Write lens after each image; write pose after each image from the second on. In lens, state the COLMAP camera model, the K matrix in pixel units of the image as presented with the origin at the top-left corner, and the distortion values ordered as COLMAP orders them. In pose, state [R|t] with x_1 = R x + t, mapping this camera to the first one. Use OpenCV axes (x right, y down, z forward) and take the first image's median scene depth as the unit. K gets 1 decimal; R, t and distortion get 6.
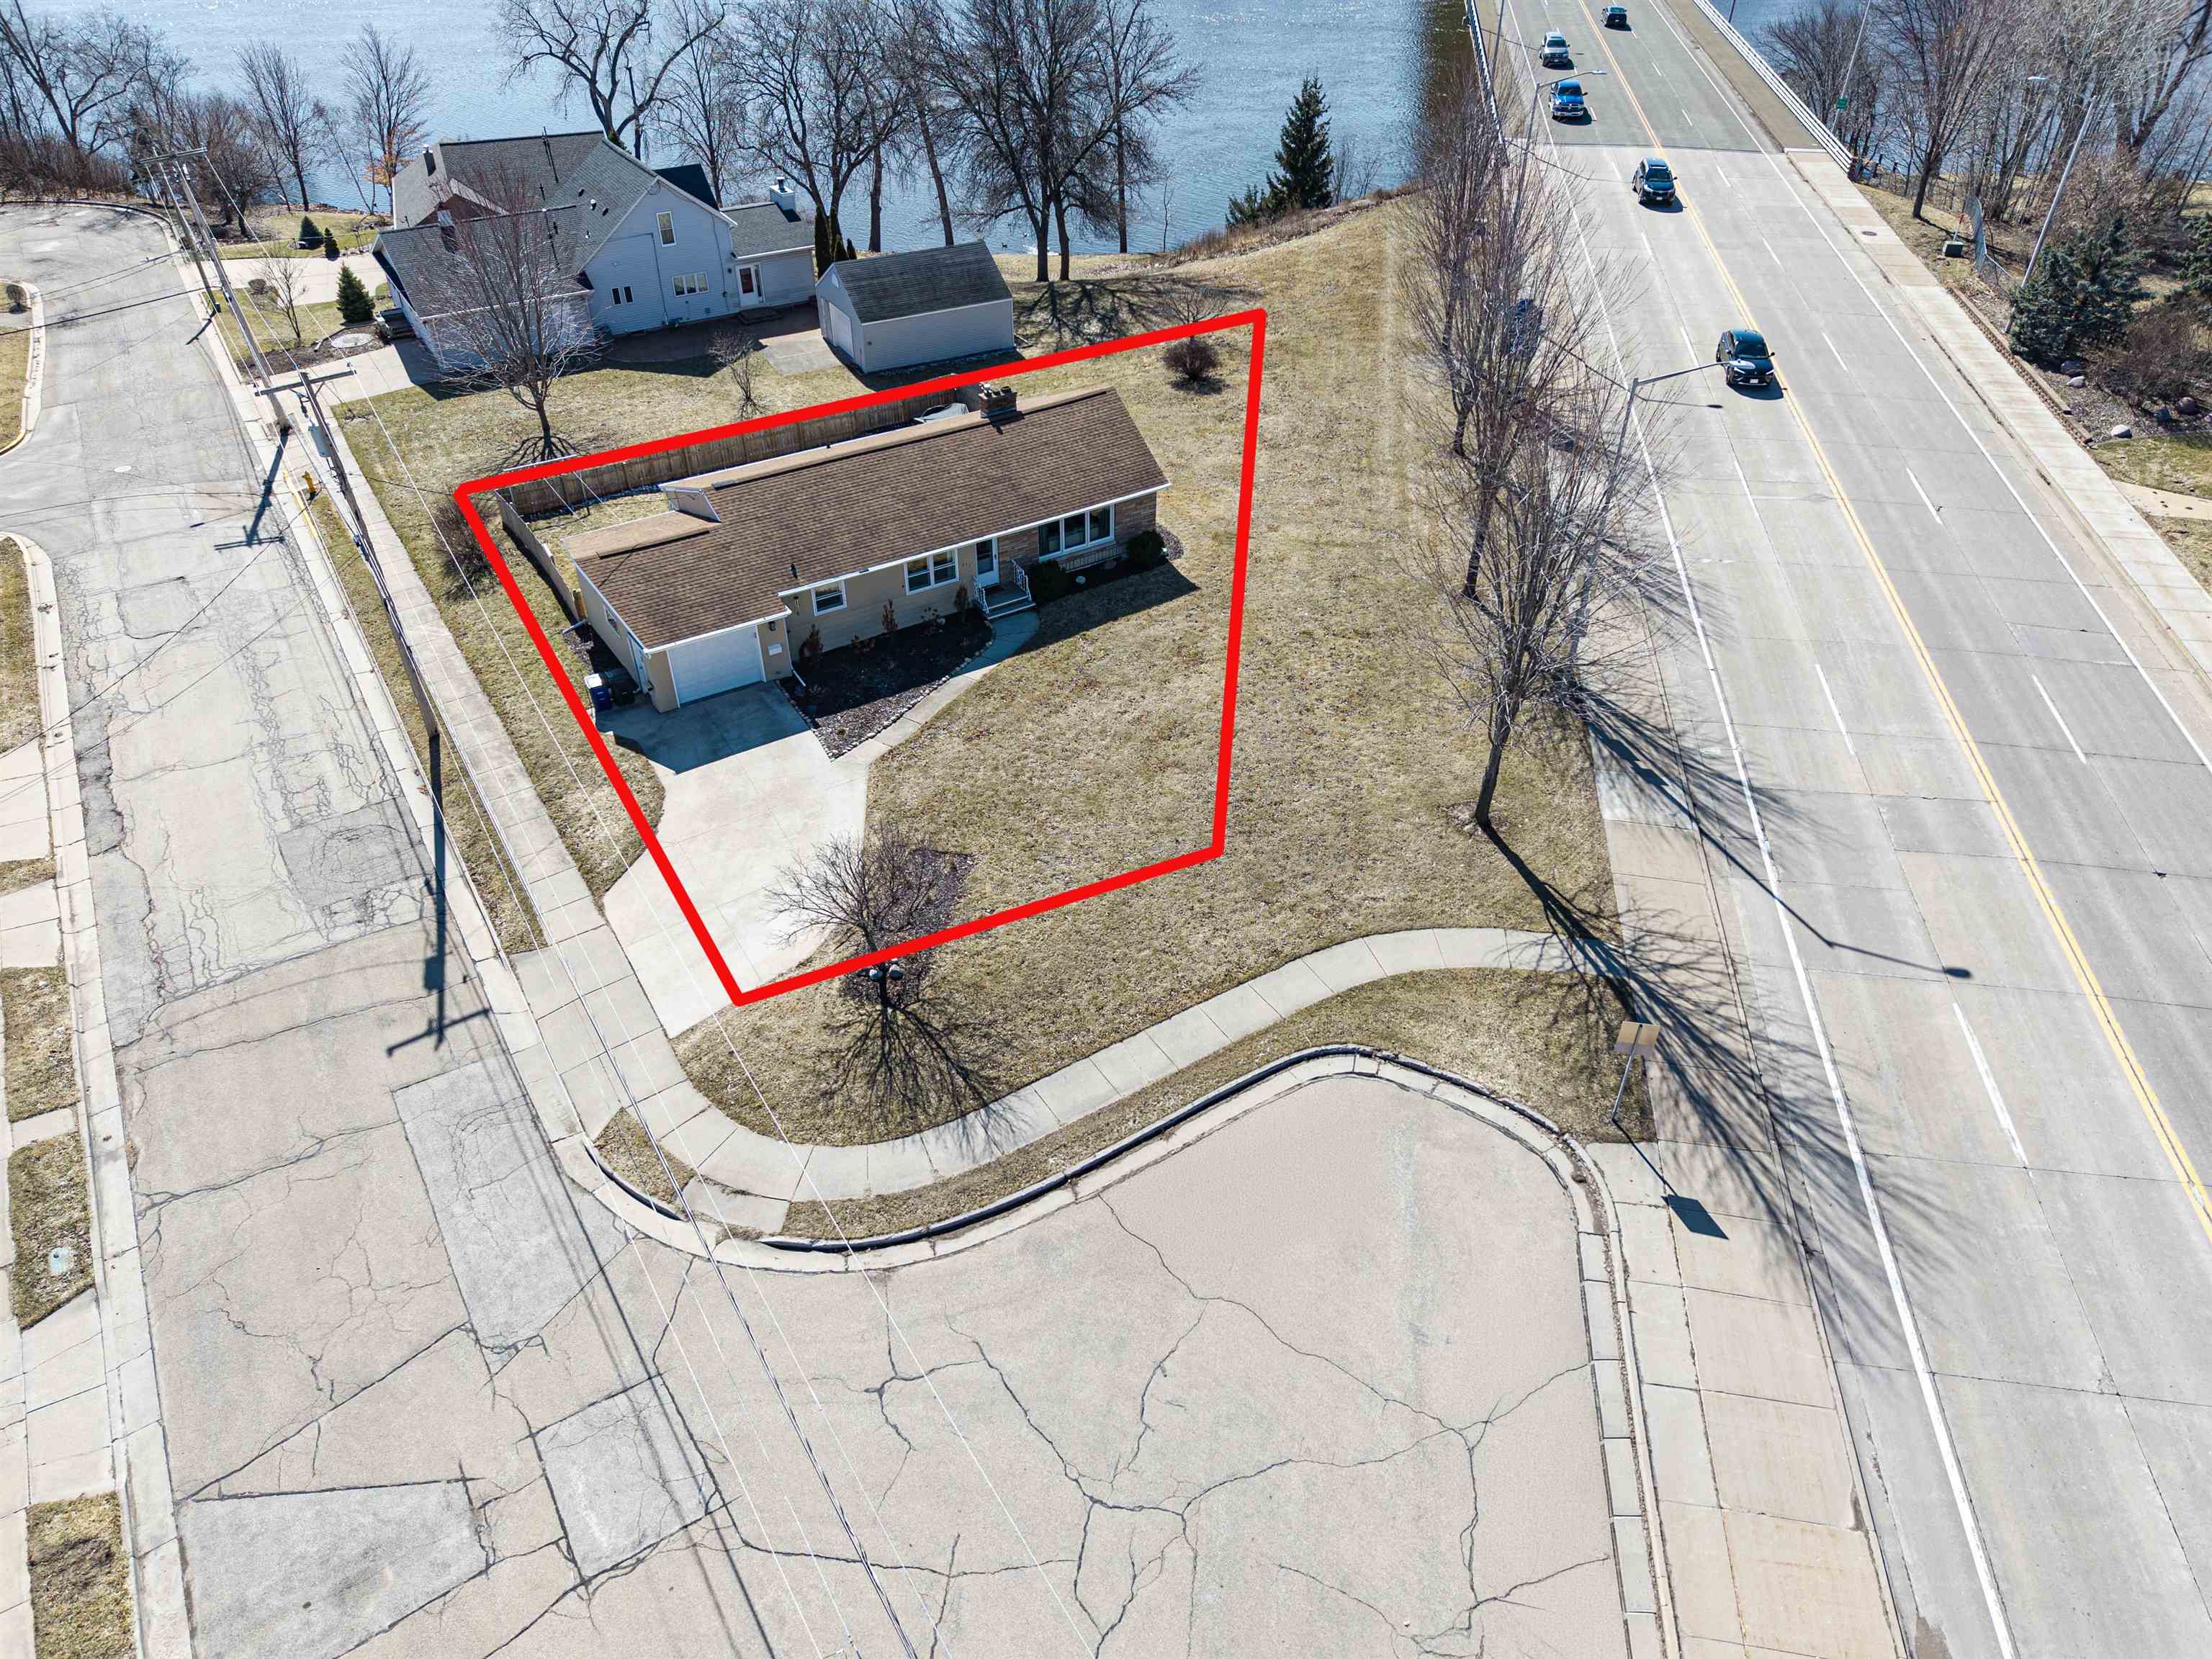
lens RADIAL K [[1462.4, 0, 1104.1], [0, 1462.4, 852.8], [0, 0, 1]] dist [0.019078, -0.017533]
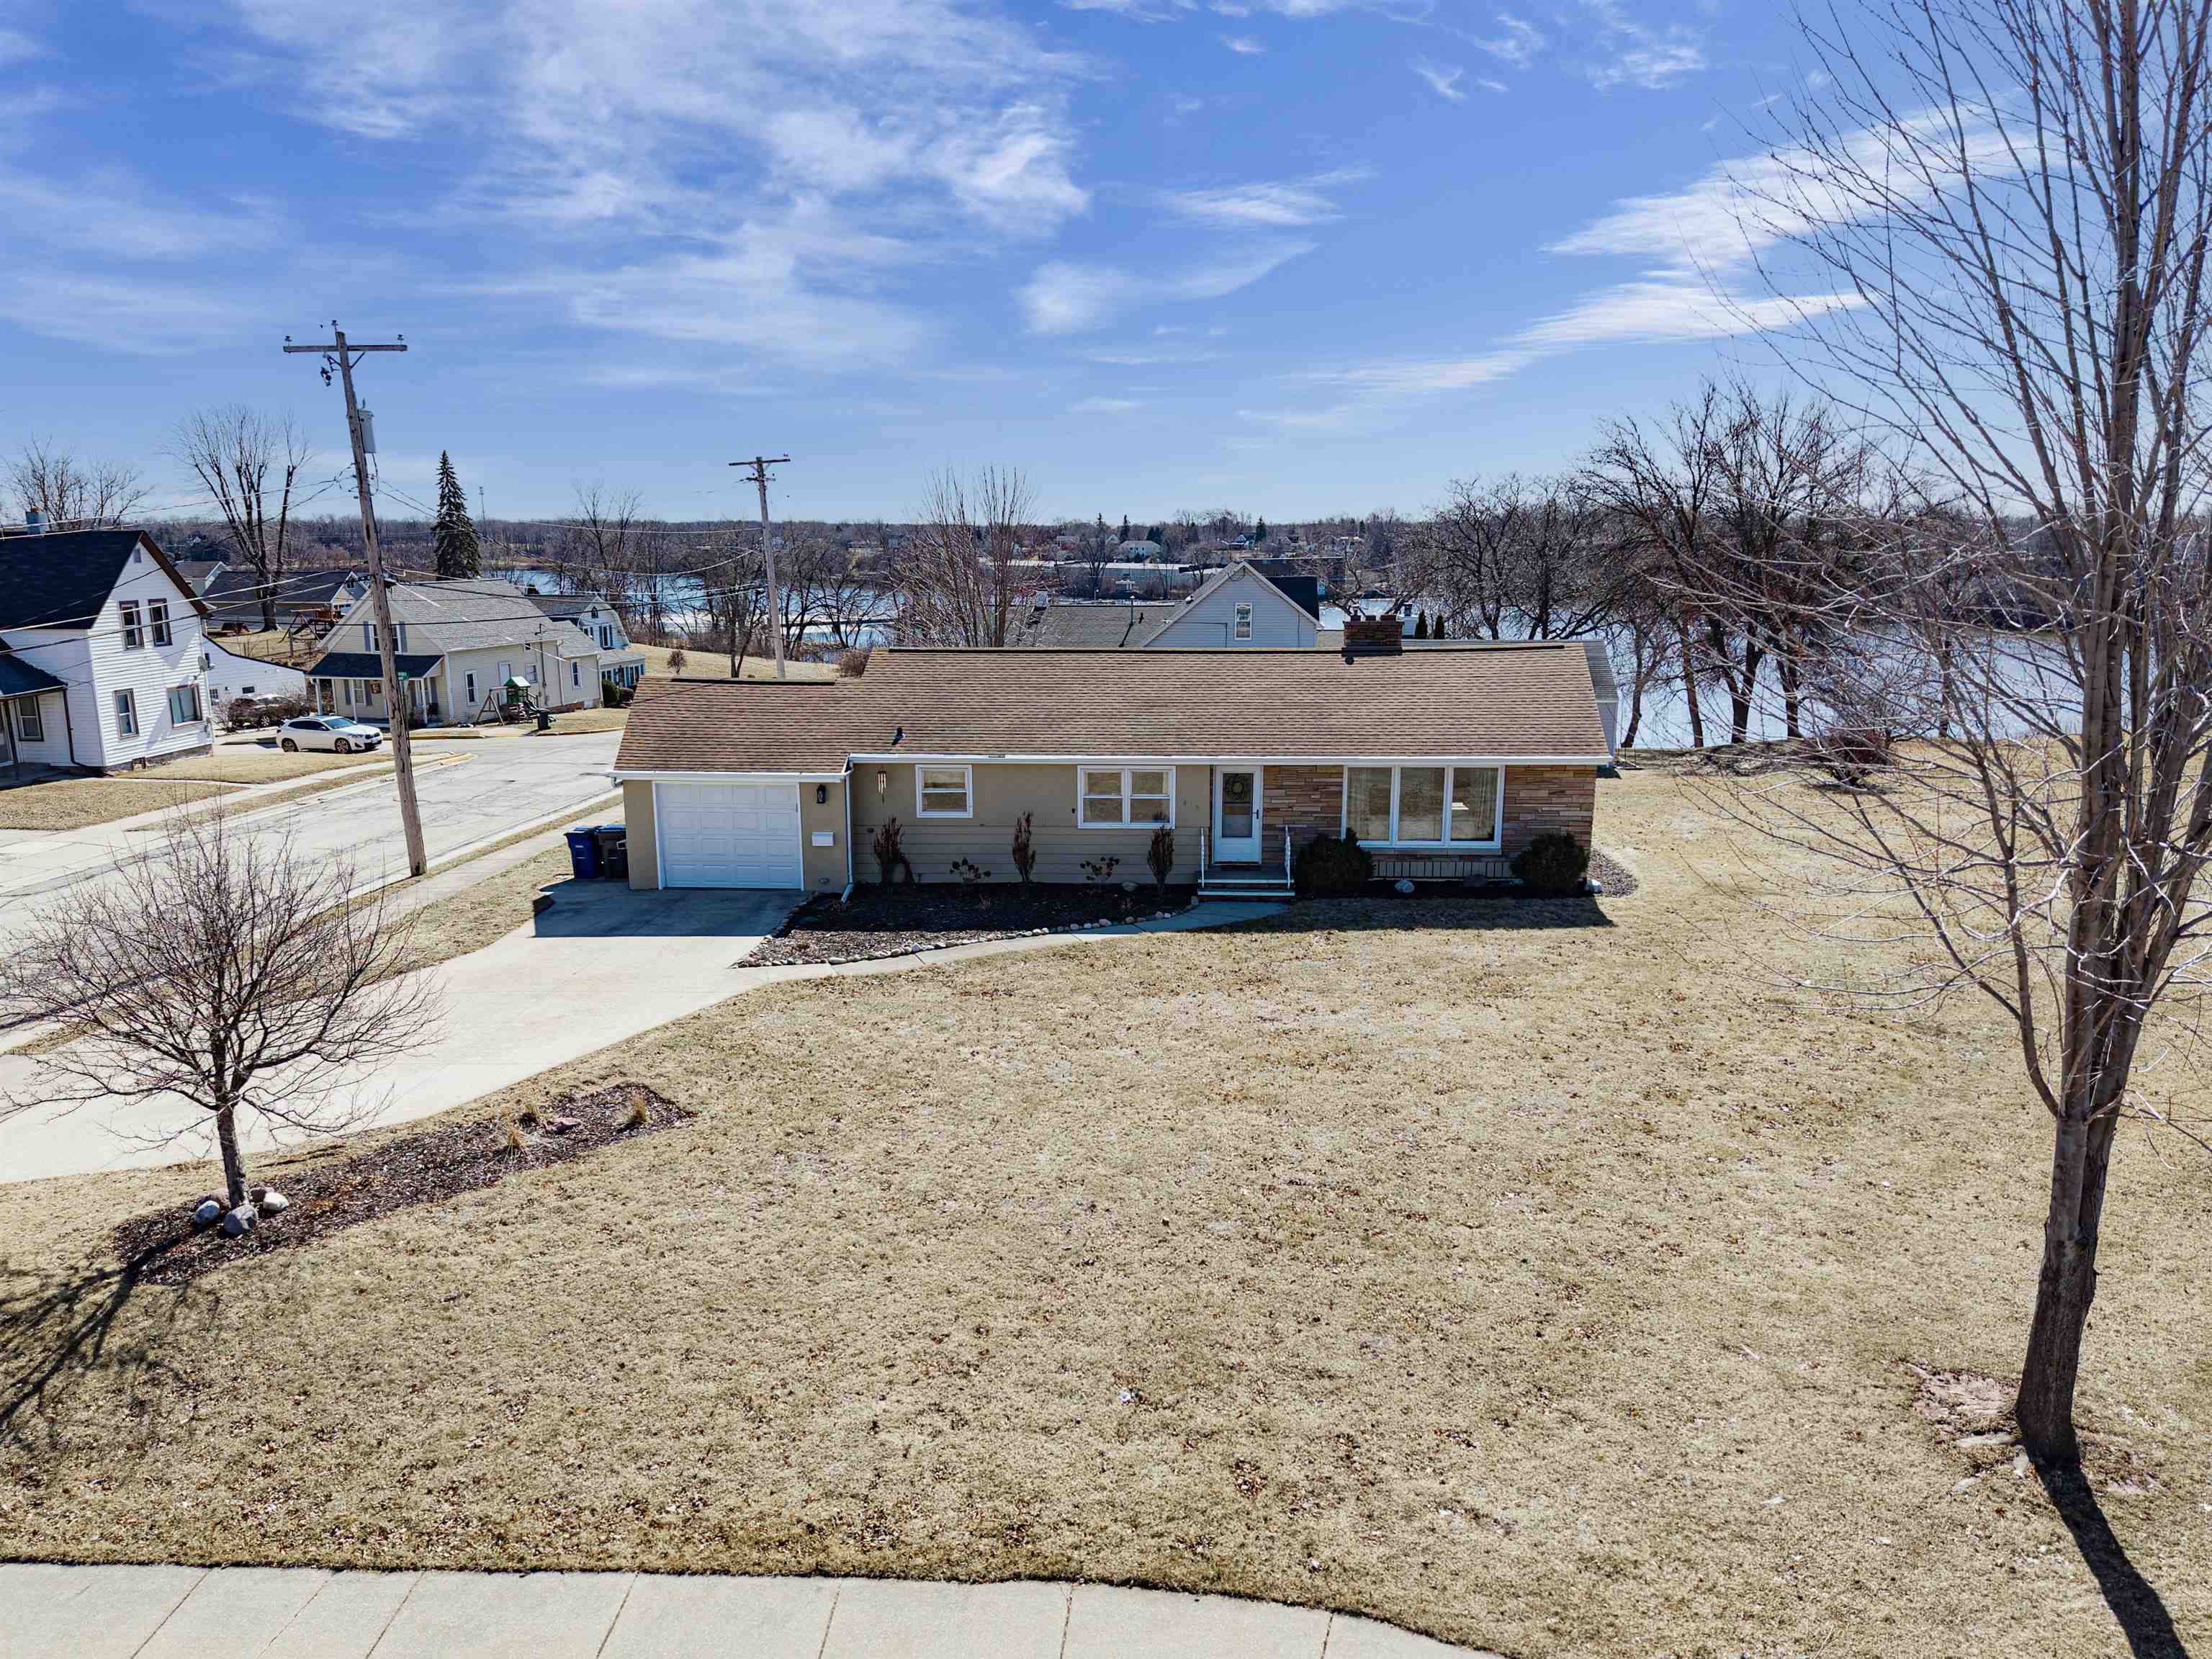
lens RADIAL K [[1462.4, 0, 1104.1], [0, 1462.4, 852.8], [0, 0, 1]] dist [0.019078, -0.017533]
pose [[0.823916, 0.128205, -0.552019, 0.222594], [-0.361613, 0.868935, -0.337917, 0.035283], [0.436346, 0.478033, 0.762290, 0.585596]]
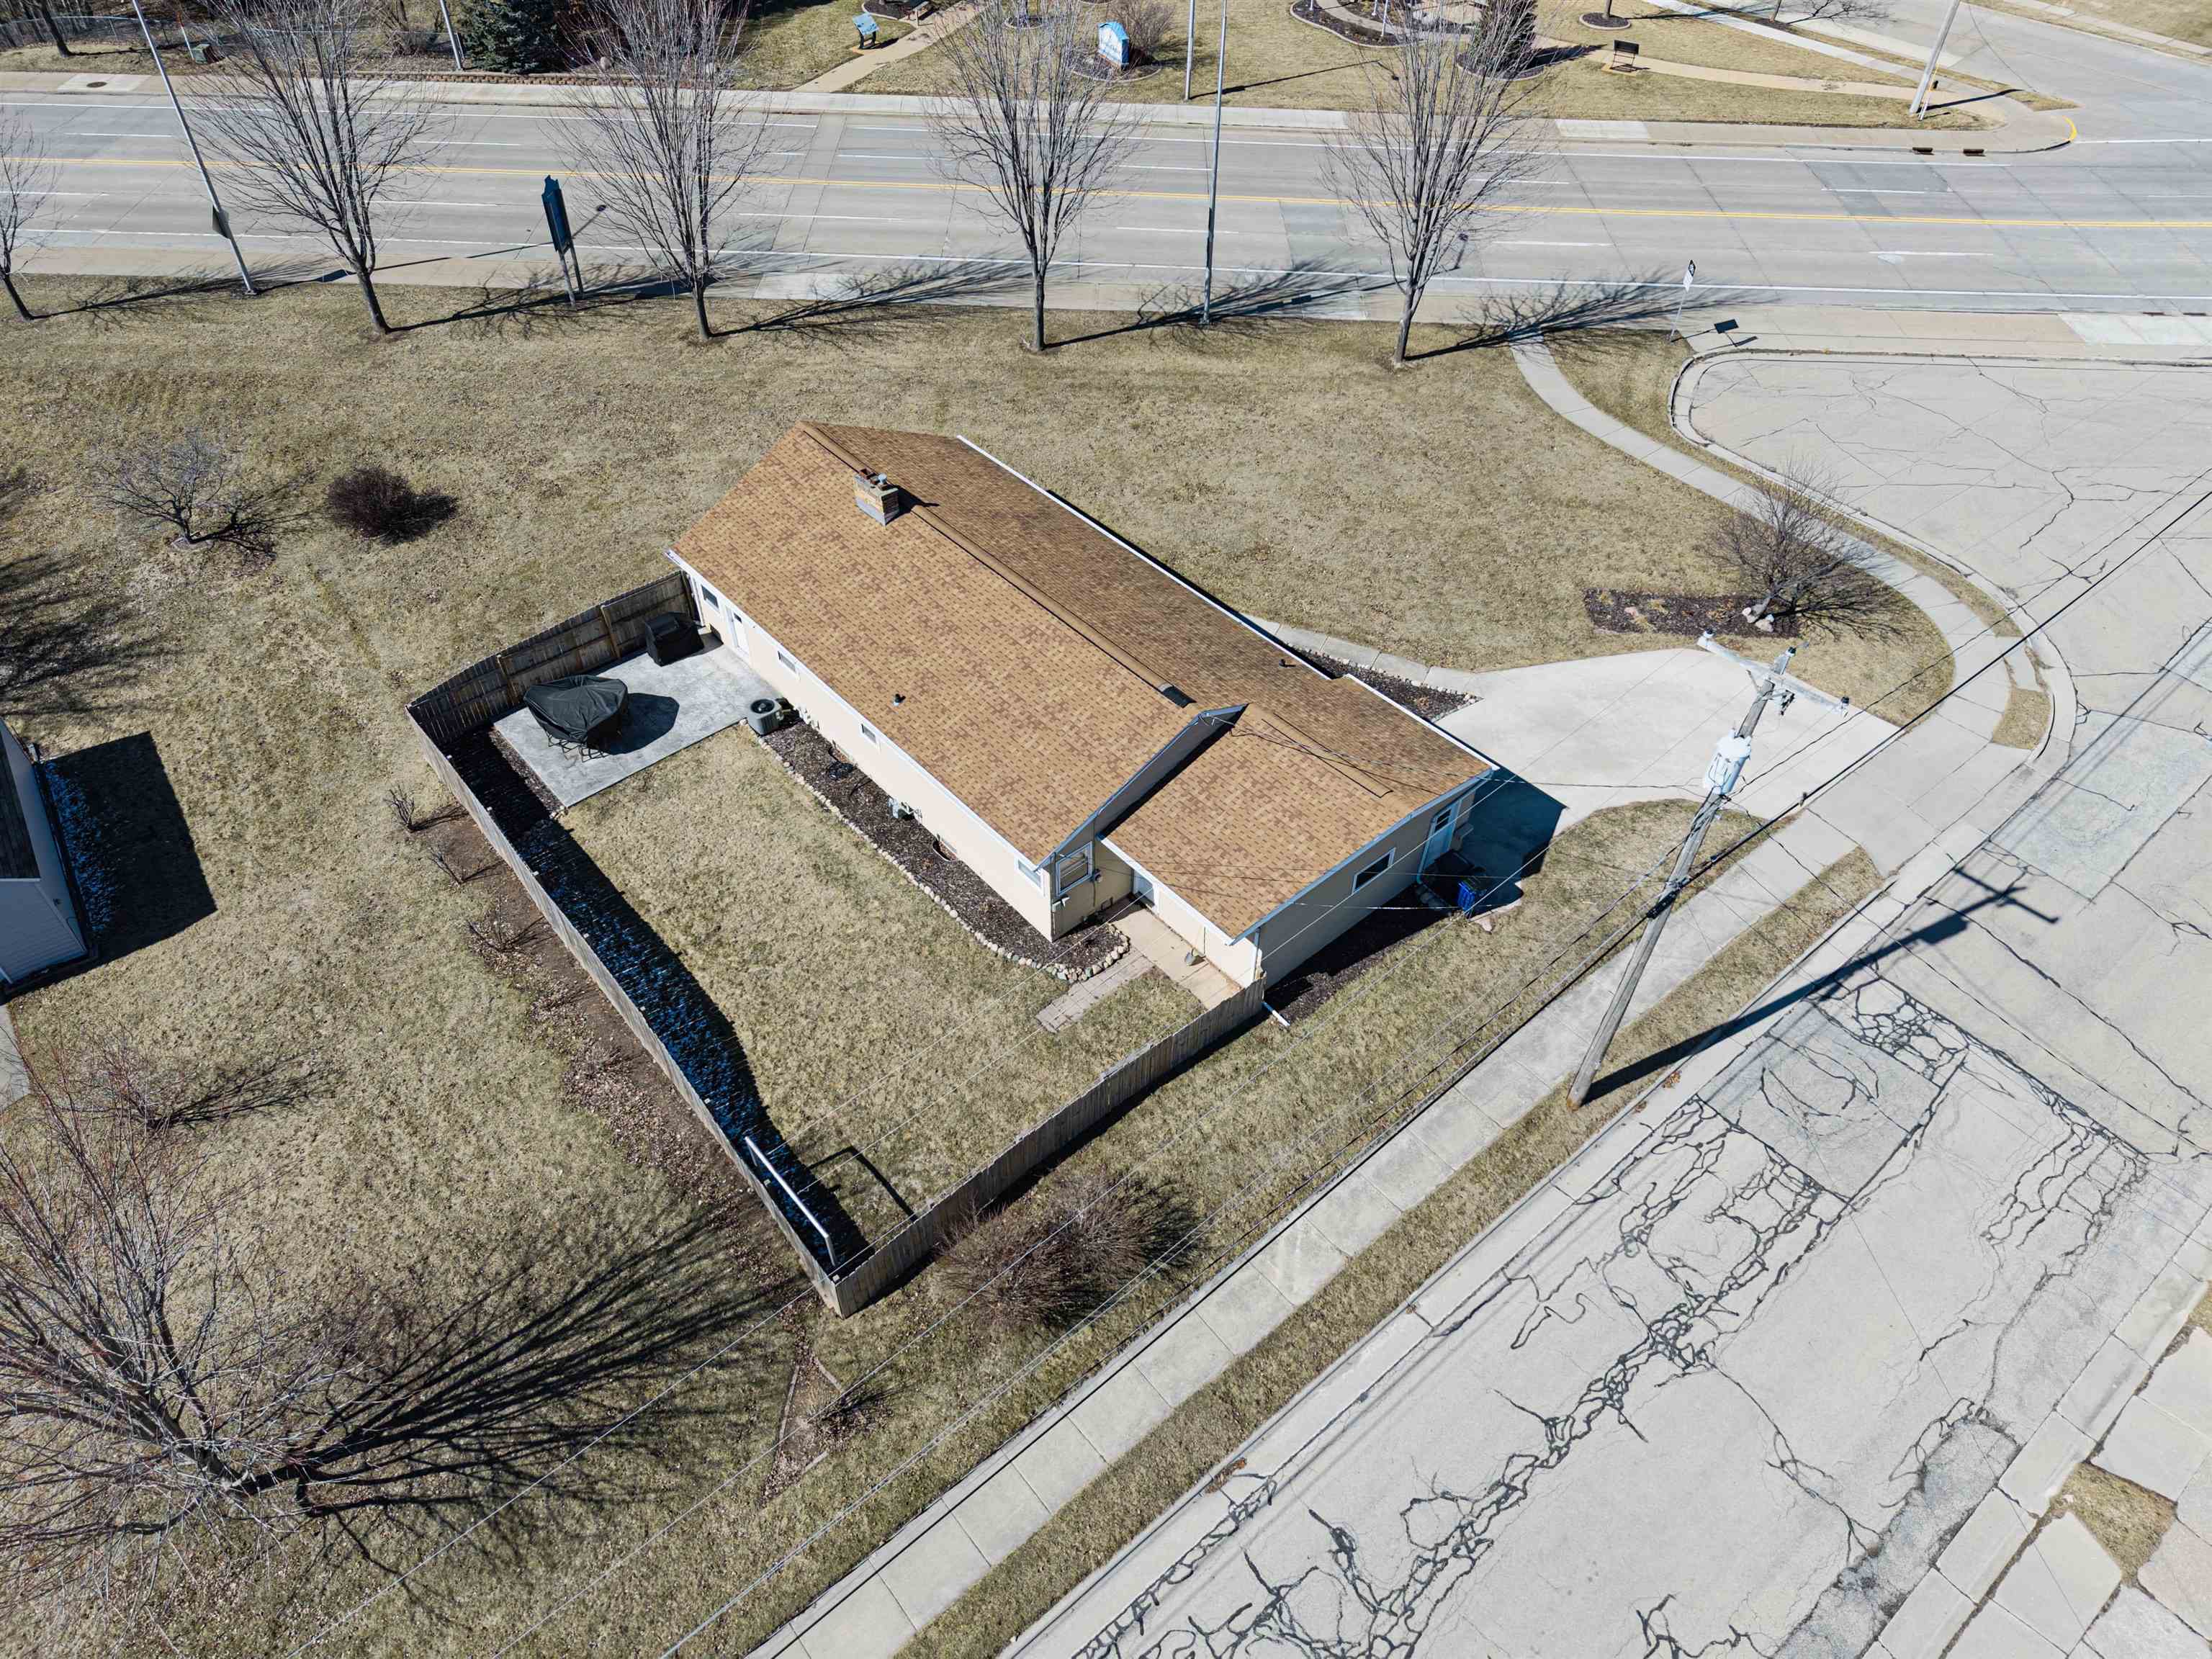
lens RADIAL K [[1462.4, 0, 1104.1], [0, 1462.4, 852.8], [0, 0, 1]] dist [0.019078, -0.017533]
pose [[-0.136367, -0.706404, 0.694548, -0.822983], [0.608106, 0.493779, 0.621602, -0.696453], [-0.782055, 0.507125, 0.362234, 0.872353]]
